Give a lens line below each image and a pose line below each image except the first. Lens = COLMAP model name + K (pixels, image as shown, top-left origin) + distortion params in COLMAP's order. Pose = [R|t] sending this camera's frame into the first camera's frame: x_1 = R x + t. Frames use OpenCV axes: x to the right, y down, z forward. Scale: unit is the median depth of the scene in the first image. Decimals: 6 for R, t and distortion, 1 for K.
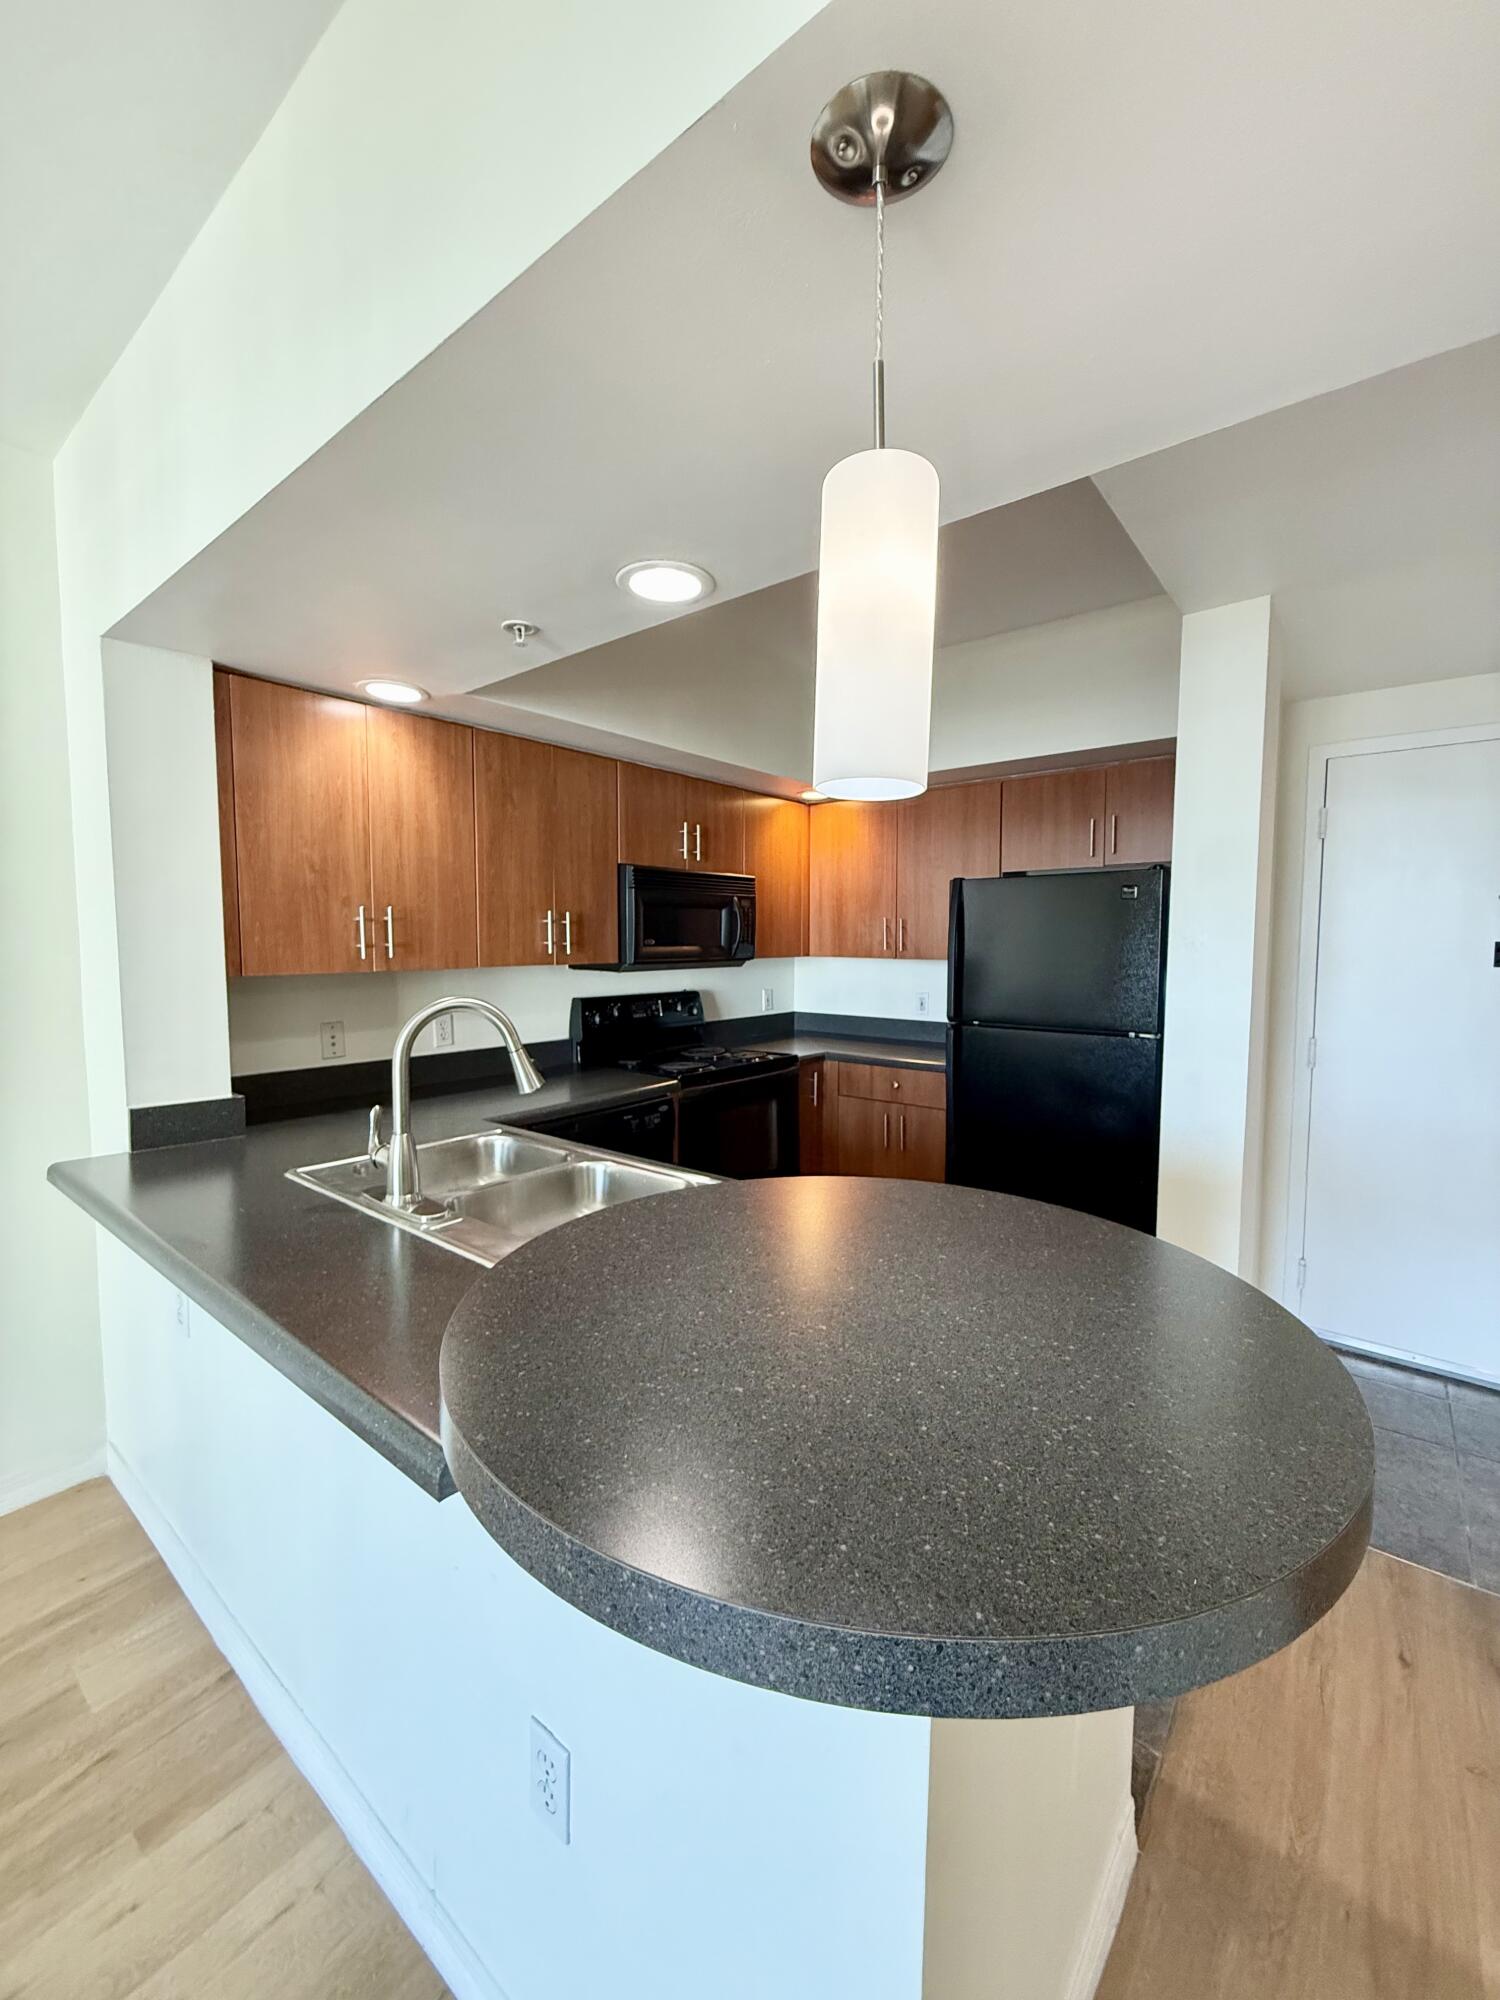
lens RADIAL K [[795.6, 0, 755.1], [0, 795.6, 995.3], [0, 0, 1]] dist [-0.000672, 0.000511]
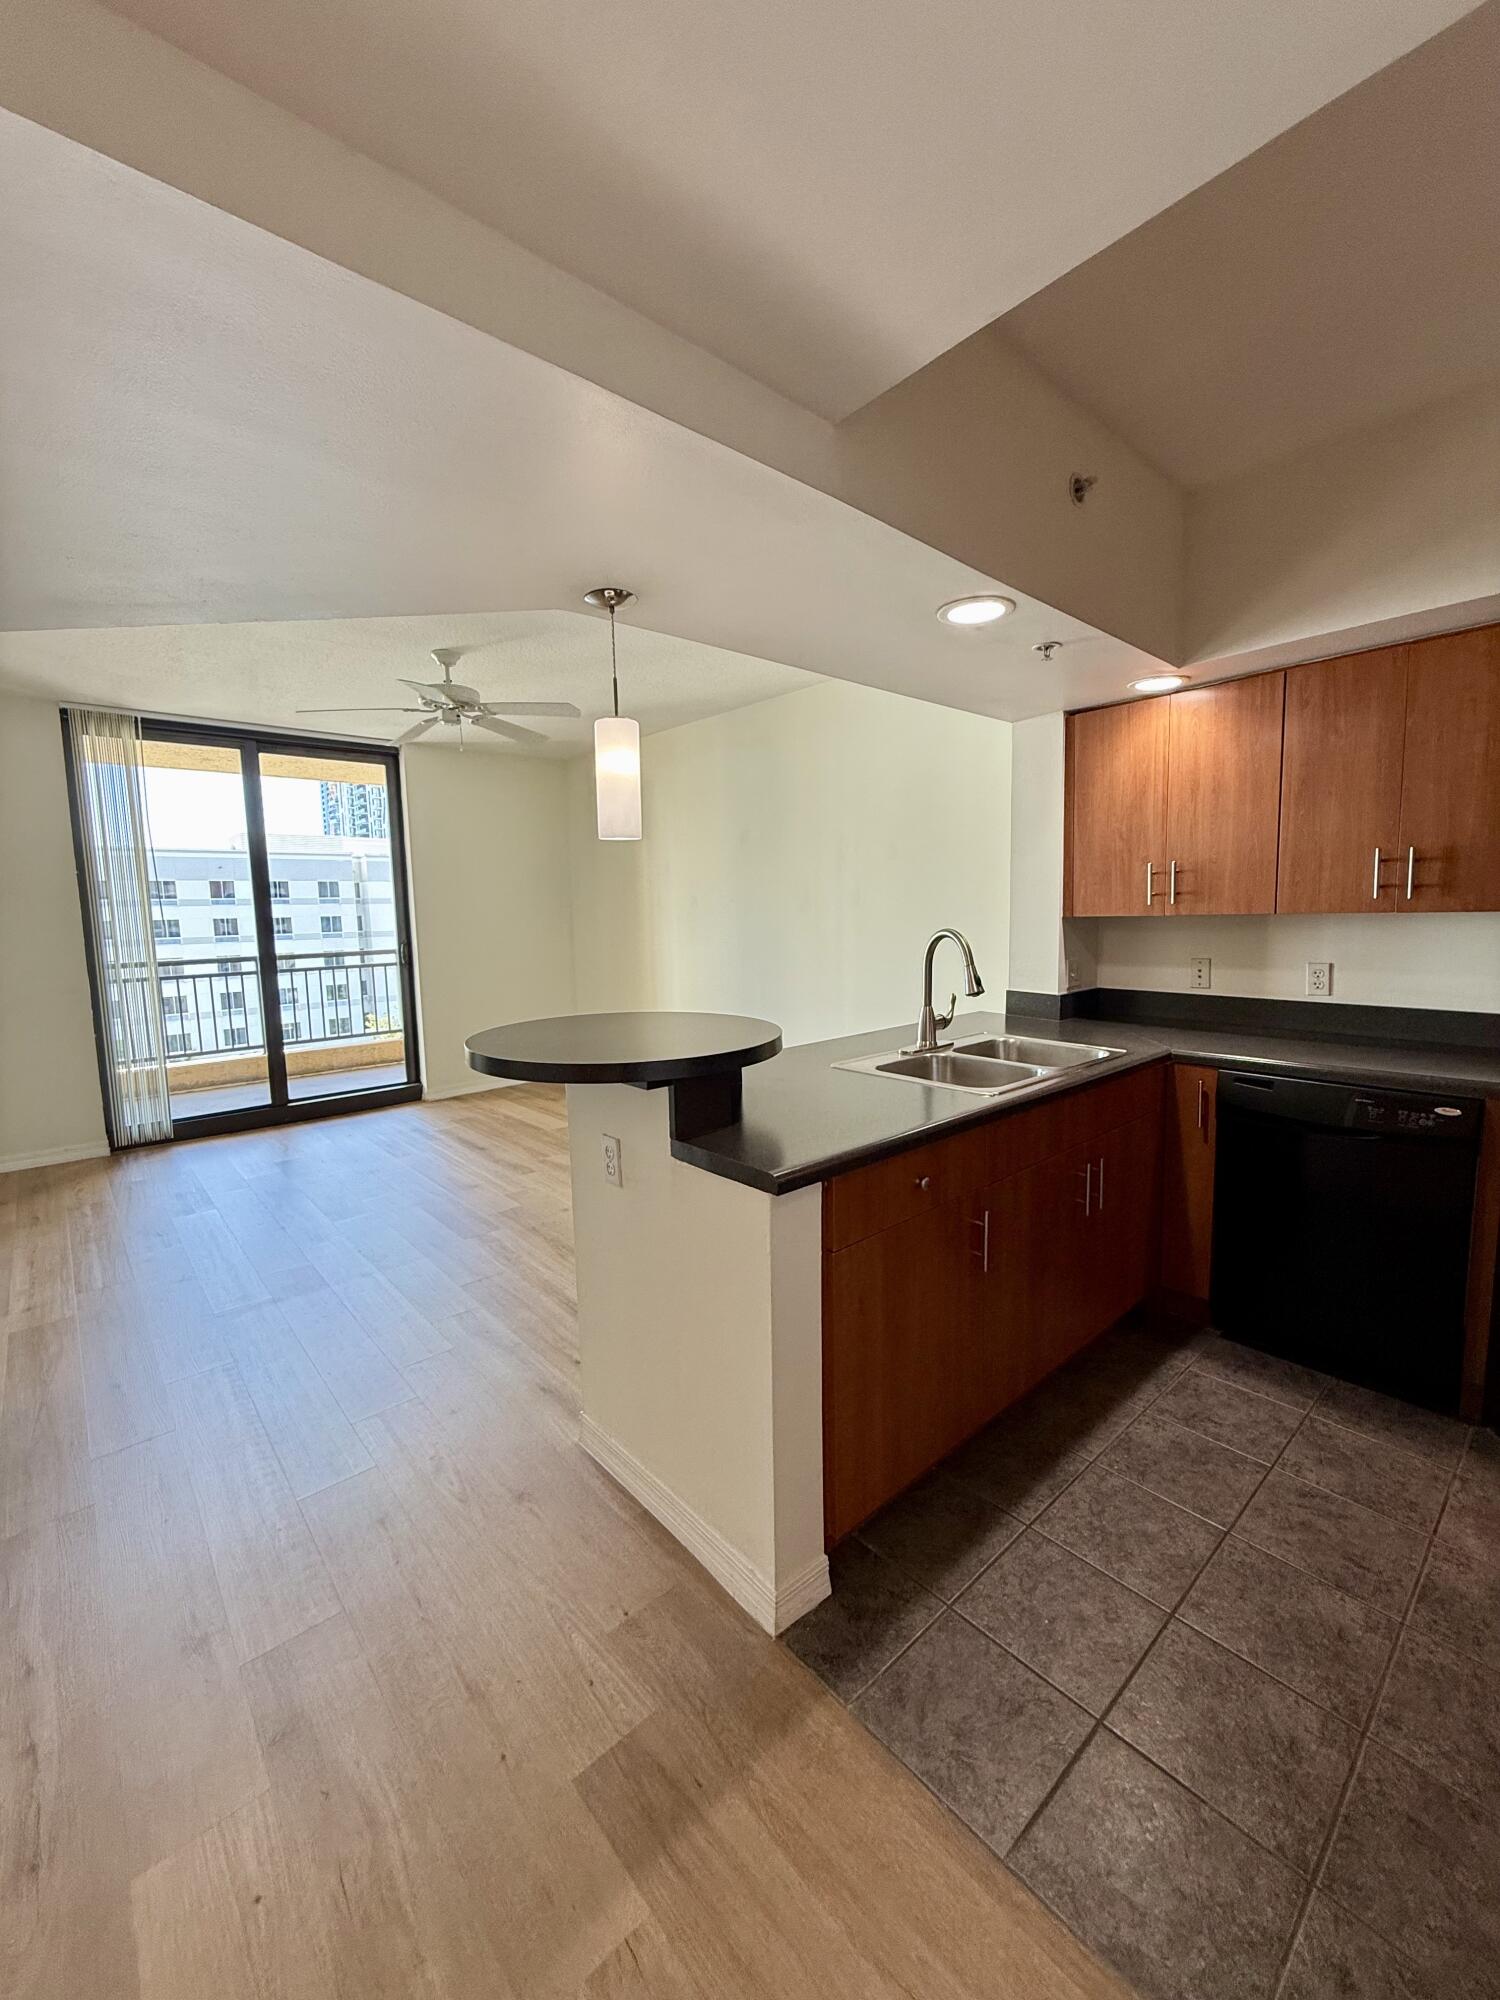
lens RADIAL K [[795.6, 0, 756.6], [0, 795.6, 1003.8], [0, 0, 1]] dist [-0.000672, 0.000511]
pose [[-0.173134, 0.120322, -0.977521, 0.754021], [-0.045750, 0.990456, 0.130018, -0.023378], [0.983835, 0.067232, -0.165977, 0.535817]]
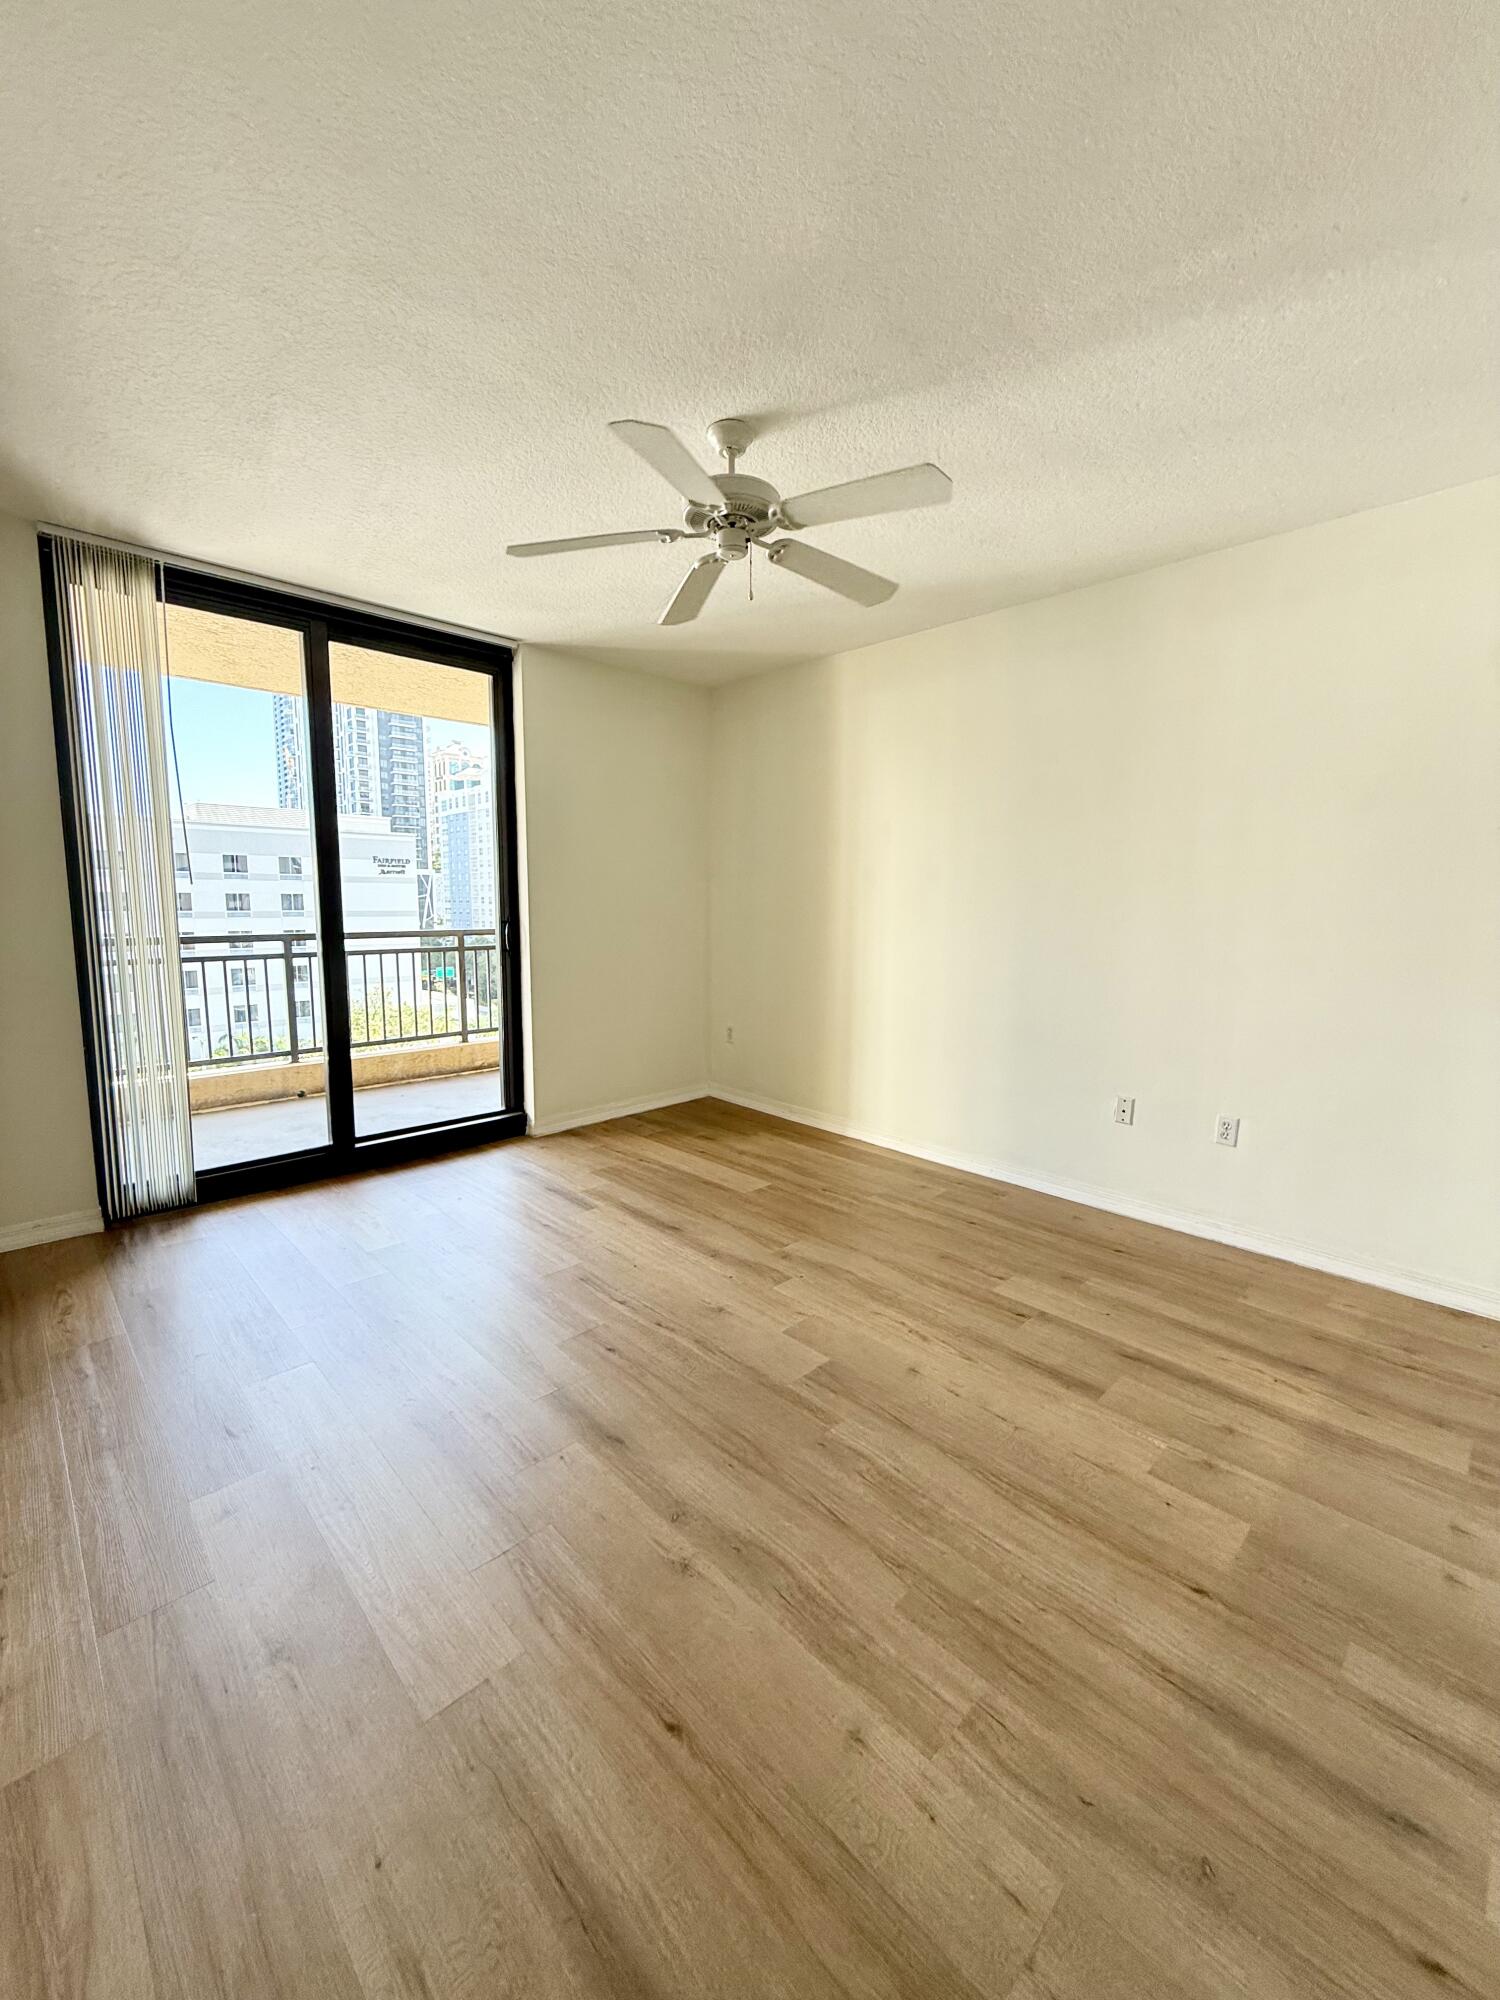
lens RADIAL K [[795.6, 0, 753.0], [0, 795.6, 1002.2], [0, 0, 1]] dist [-0.000672, 0.000511]
pose [[-0.132625, 0.123615, -0.983428, 0.274052], [-0.077677, 0.987844, 0.134646, 0.050809], [0.988118, 0.094247, -0.121411, -0.124054]]
